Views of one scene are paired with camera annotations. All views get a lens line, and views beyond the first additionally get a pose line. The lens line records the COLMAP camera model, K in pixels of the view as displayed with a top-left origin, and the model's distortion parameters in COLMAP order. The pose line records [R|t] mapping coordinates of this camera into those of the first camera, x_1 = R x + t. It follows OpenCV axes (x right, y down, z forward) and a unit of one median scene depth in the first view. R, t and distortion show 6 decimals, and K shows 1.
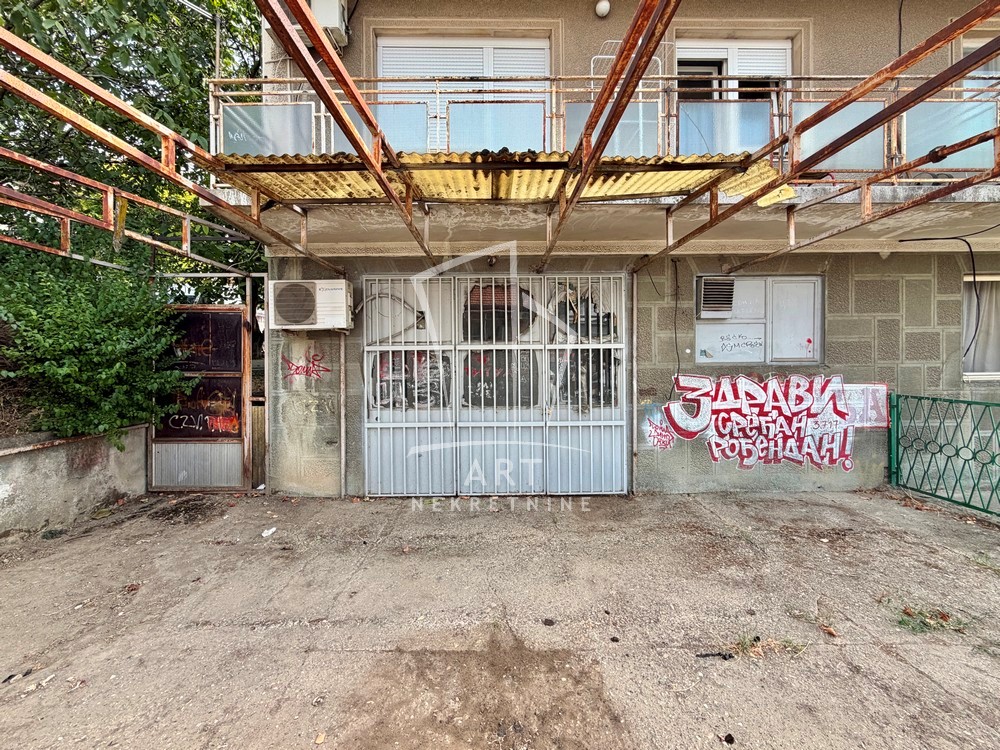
lens RADIAL K [[423.3, 0, 496.4], [0, 423.3, 360.4], [0, 0, 1]] dist [-0.000053, 0.000046]
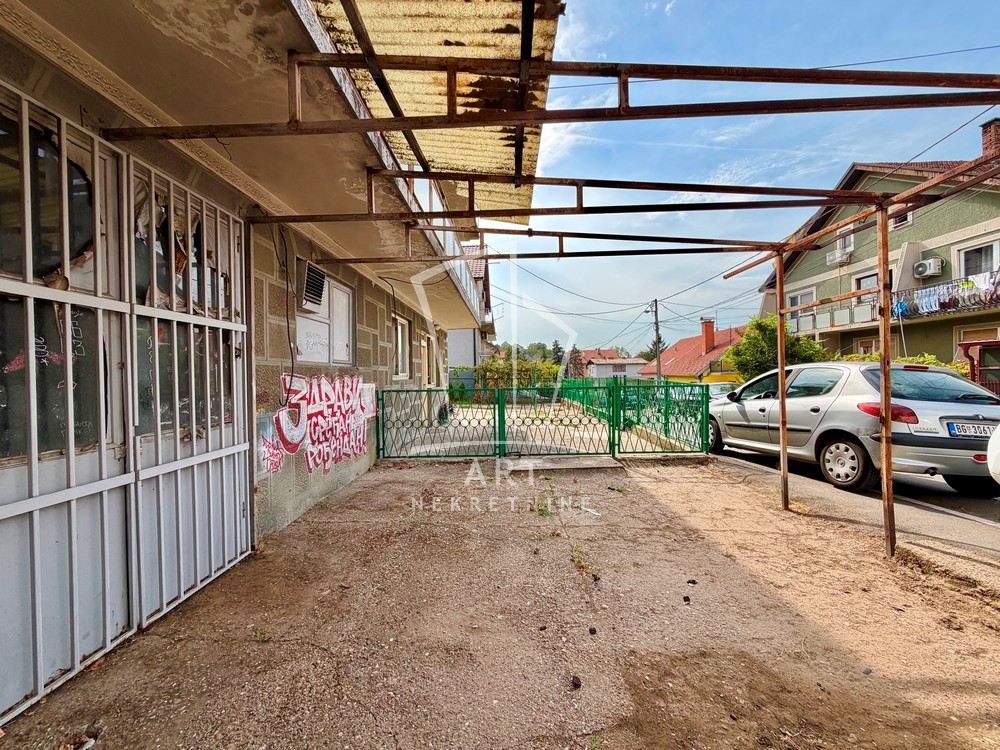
lens RADIAL K [[397.7, 0, 497.1], [0, 397.7, 377.0], [0, 0, 1]] dist [-0.000564, 0.000031]
pose [[0.036332, 0.004173, 0.999331, -0.301224], [0.026083, 0.999647, -0.005123, 0.054413], [-0.998999, 0.026252, 0.036210, 0.590724]]
